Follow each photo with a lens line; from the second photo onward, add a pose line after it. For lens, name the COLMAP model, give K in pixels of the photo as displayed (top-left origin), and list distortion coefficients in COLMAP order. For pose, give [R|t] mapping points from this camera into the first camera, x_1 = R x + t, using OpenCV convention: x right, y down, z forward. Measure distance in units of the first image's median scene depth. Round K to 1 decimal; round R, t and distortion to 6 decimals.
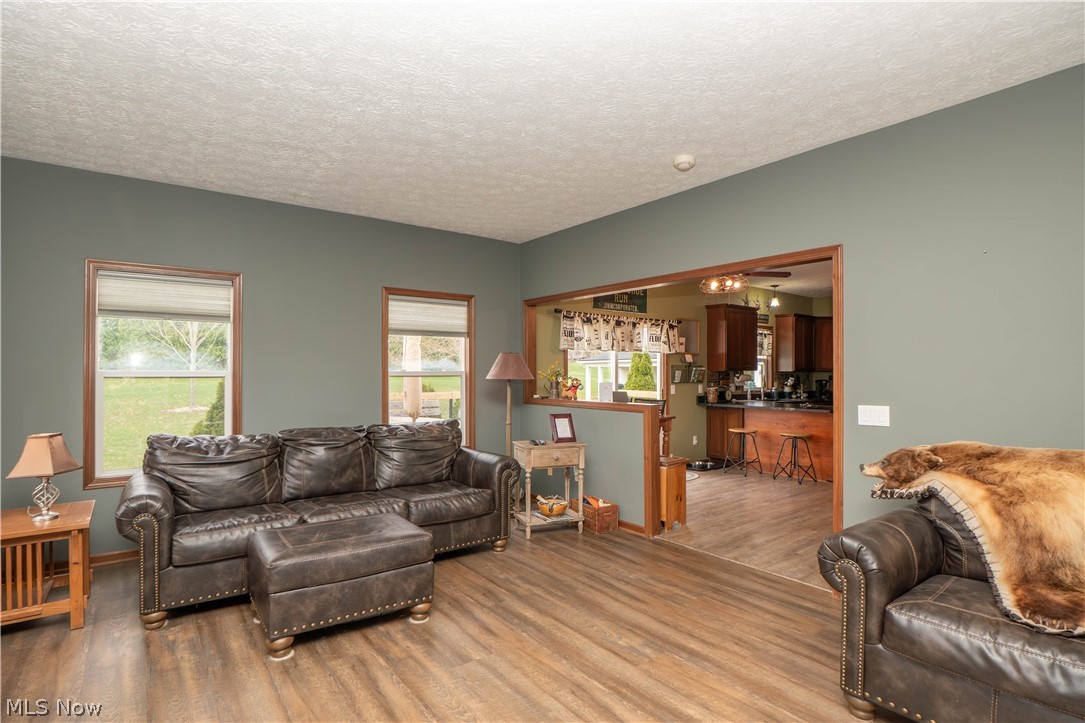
lens RADIAL K [[534.8, 0, 534.0], [0, 534.8, 368.5], [0, 0, 1]] dist [-0.018595, 0.000518]
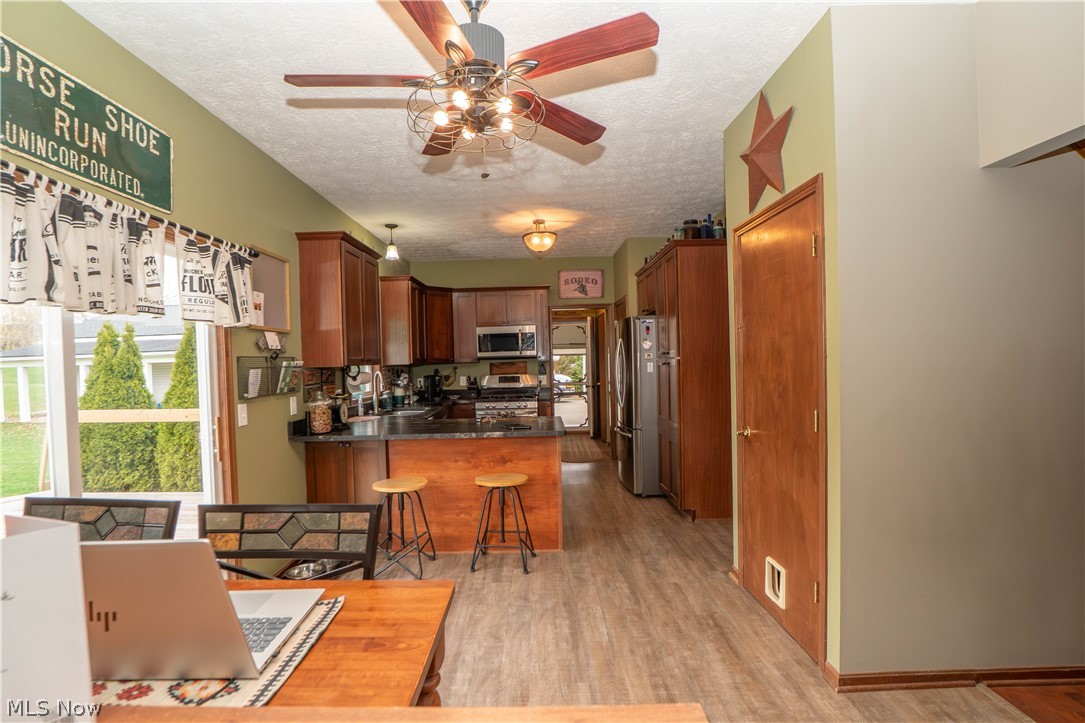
lens RADIAL K [[534.8, 0, 534.0], [0, 534.8, 368.5], [0, 0, 1]] dist [-0.018595, 0.000518]
pose [[0.624006, -0.029981, 0.780844, 0.076633], [0.021199, 0.999545, 0.021438, -0.000799], [-0.781132, 0.003176, 0.624358, 0.541828]]
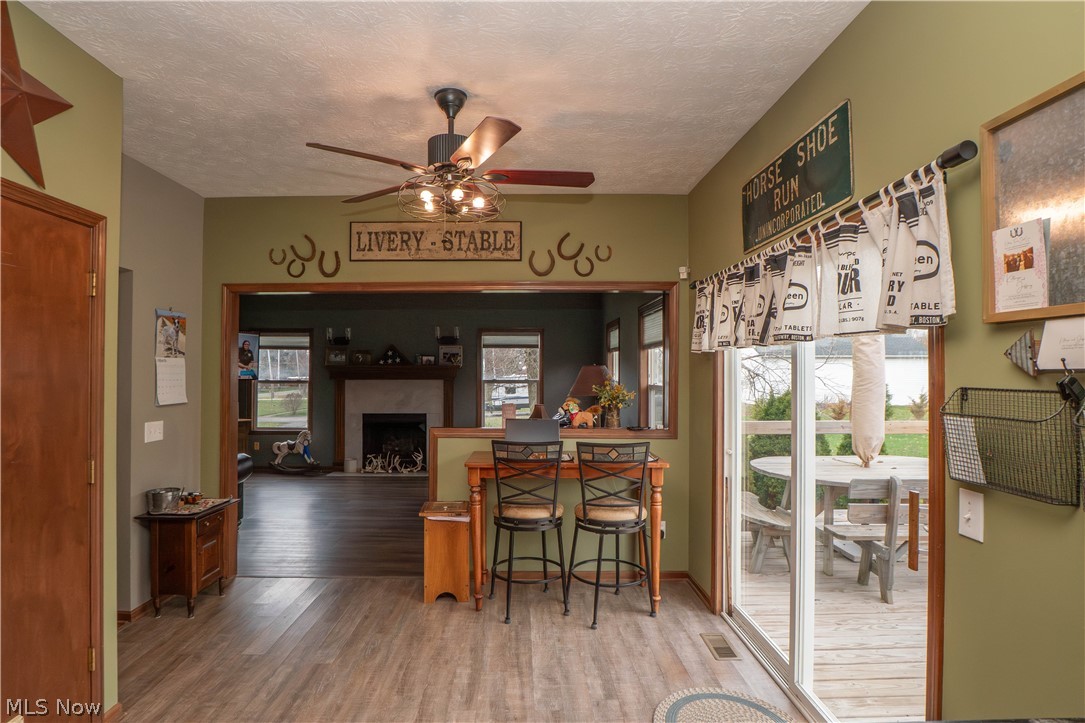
lens RADIAL K [[570.9, 0, 542.5], [0, 570.9, 361.5], [0, 0, 1]] dist [-0.000392, 0.000069]
pose [[-0.584071, -0.010713, -0.811632, 0.496255], [0.006560, 0.999818, -0.017918, -0.012201], [0.811676, -0.015789, -0.583894, 0.954871]]
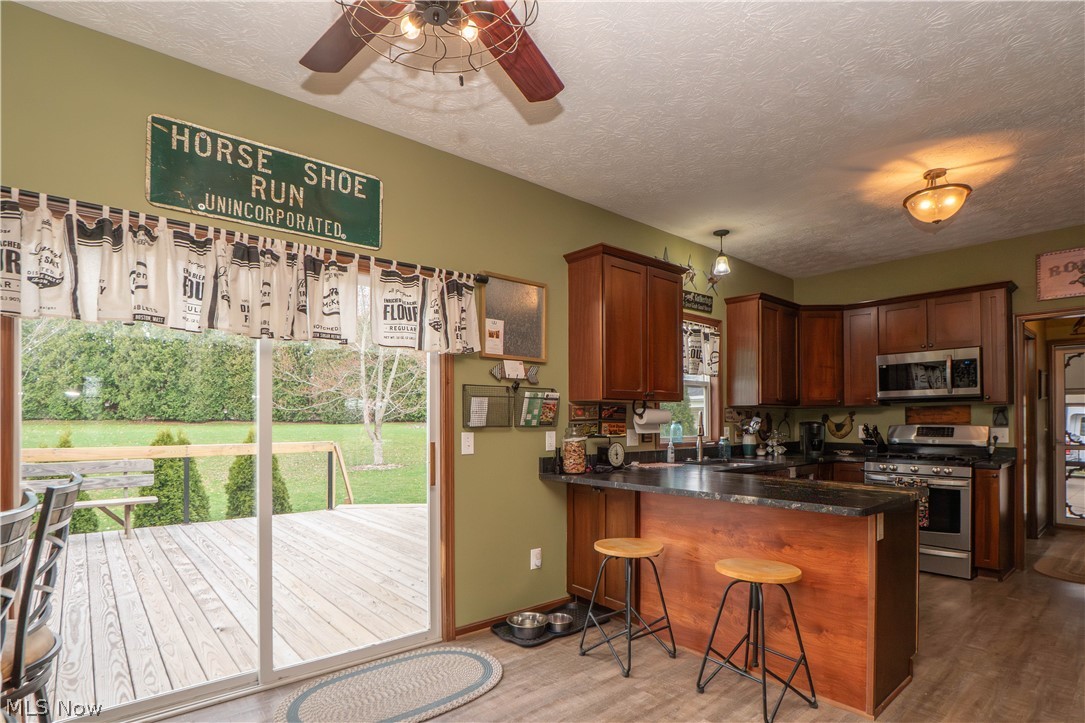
lens RADIAL K [[551.4, 0, 526.0], [0, 551.4, 415.7], [0, 0, 1]] dist [-0.035115, 0.000390]
pose [[0.999288, -0.002675, 0.037641, 0.277188], [0.002673, 0.999996, 0.000102, 0.017193], [-0.037641, -0.000002, 0.999291, 0.549929]]
